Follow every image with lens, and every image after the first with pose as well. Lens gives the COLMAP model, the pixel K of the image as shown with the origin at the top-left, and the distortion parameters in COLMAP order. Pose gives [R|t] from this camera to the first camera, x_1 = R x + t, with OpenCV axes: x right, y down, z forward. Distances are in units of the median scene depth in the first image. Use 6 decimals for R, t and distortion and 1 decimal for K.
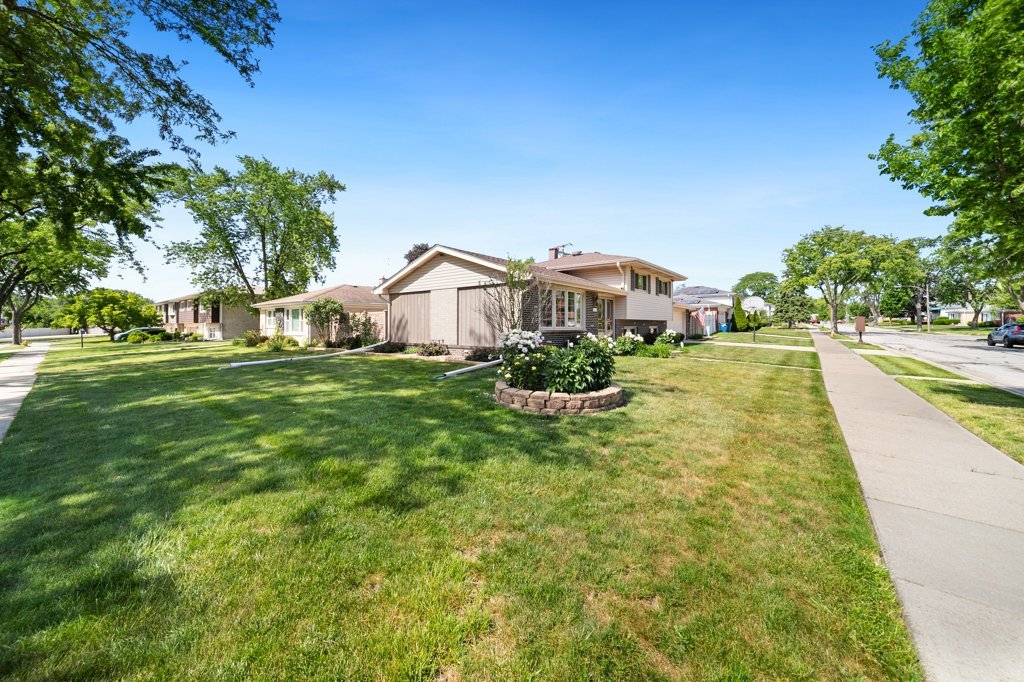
lens RADIAL K [[367.9, 0, 512.8], [0, 367.9, 306.4], [0, 0, 1]] dist [0.000018, -0.000028]
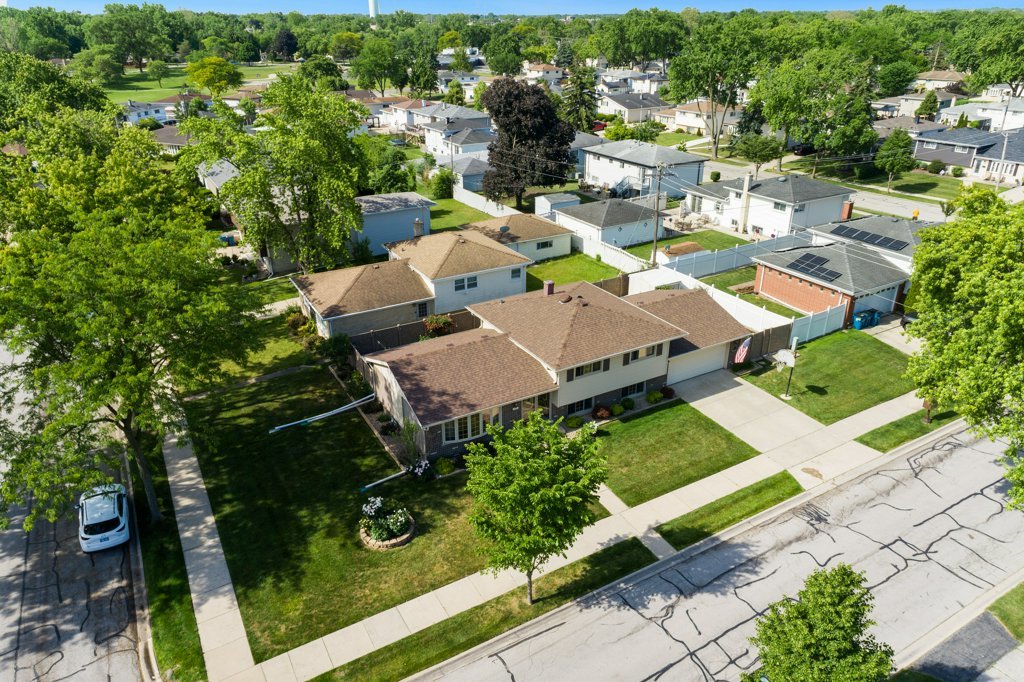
lens RADIAL K [[690.1, 0, 510.9], [0, 690.1, 342.0], [0, 0, 1]] dist [-0.003598, 0.004229]
pose [[0.932061, 0.150706, -0.329468, 0.493858], [0.020458, 0.886035, 0.463167, -0.660069], [0.361722, -0.438441, 0.822755, -0.420576]]
